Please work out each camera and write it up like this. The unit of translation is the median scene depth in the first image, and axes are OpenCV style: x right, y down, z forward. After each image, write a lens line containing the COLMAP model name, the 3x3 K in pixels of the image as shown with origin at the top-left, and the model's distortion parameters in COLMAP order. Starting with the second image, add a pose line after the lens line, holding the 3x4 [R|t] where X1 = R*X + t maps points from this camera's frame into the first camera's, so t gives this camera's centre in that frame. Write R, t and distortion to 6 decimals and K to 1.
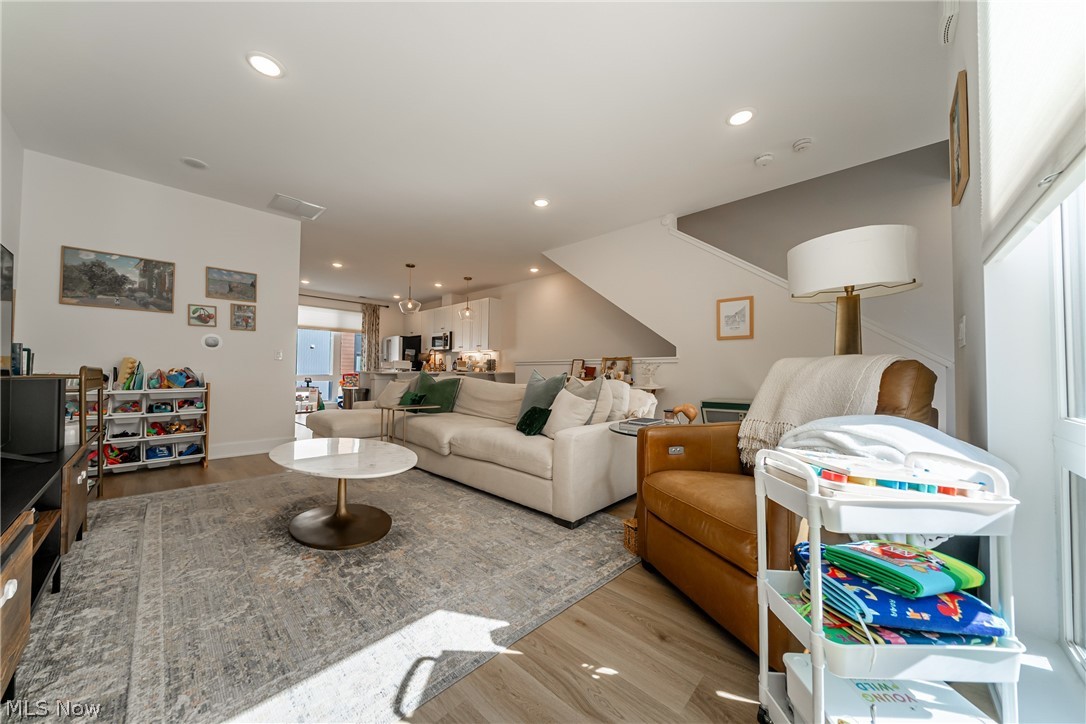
lens RADIAL K [[369.9, 0, 545.2], [0, 369.9, 363.5], [0, 0, 1]] dist [0.000994, 0.000049]
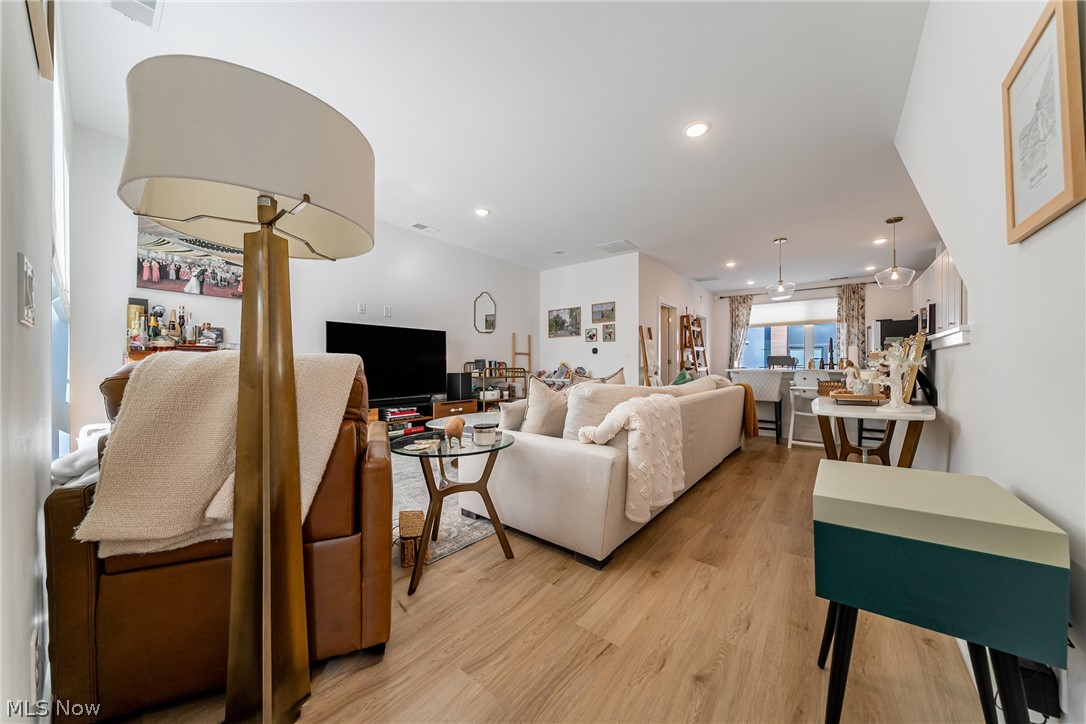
lens RADIAL K [[369.9, 0, 545.2], [0, 369.9, 363.5], [0, 0, 1]] dist [0.000994, 0.000049]
pose [[0.071395, -0.011431, -0.997383, 0.657438], [0.023961, 0.999665, -0.009742, 0.007044], [0.997160, -0.023203, 0.071645, 0.645419]]
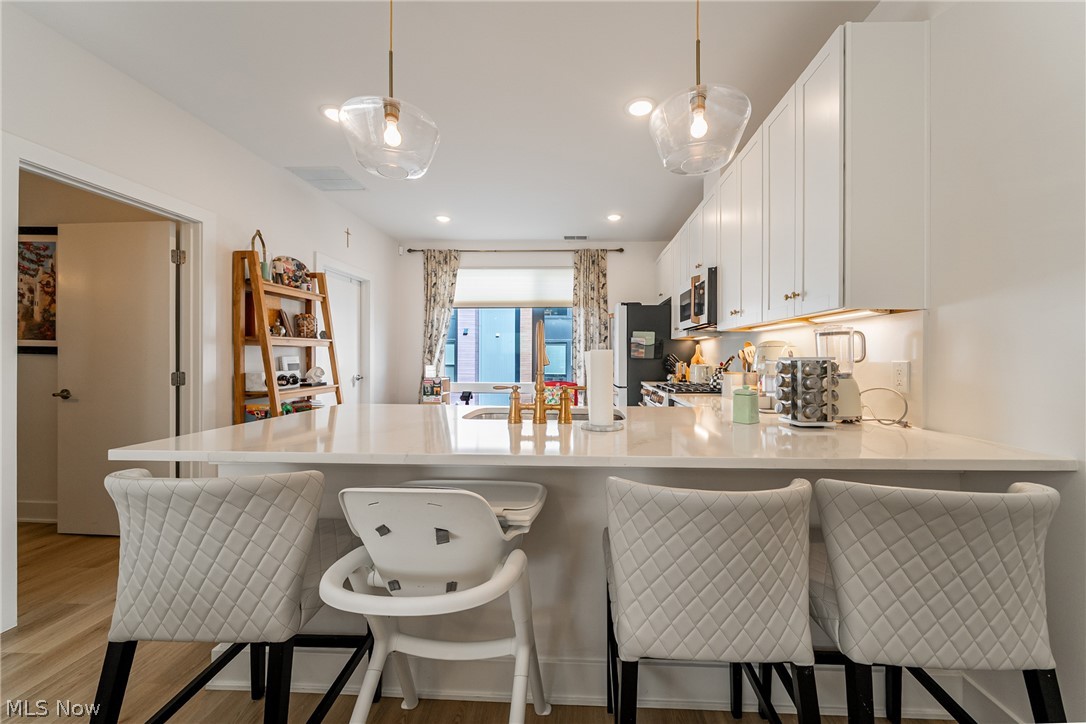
lens RADIAL K [[382.5, 0, 573.1], [0, 382.5, 354.9], [0, 0, 1]] dist [-0.000308, -0.000015]
pose [[0.656548, -0.010283, -0.754214, -0.183125], [0.020374, 0.999784, 0.004104, -0.032436], [0.754009, -0.018061, 0.656616, 1.453002]]
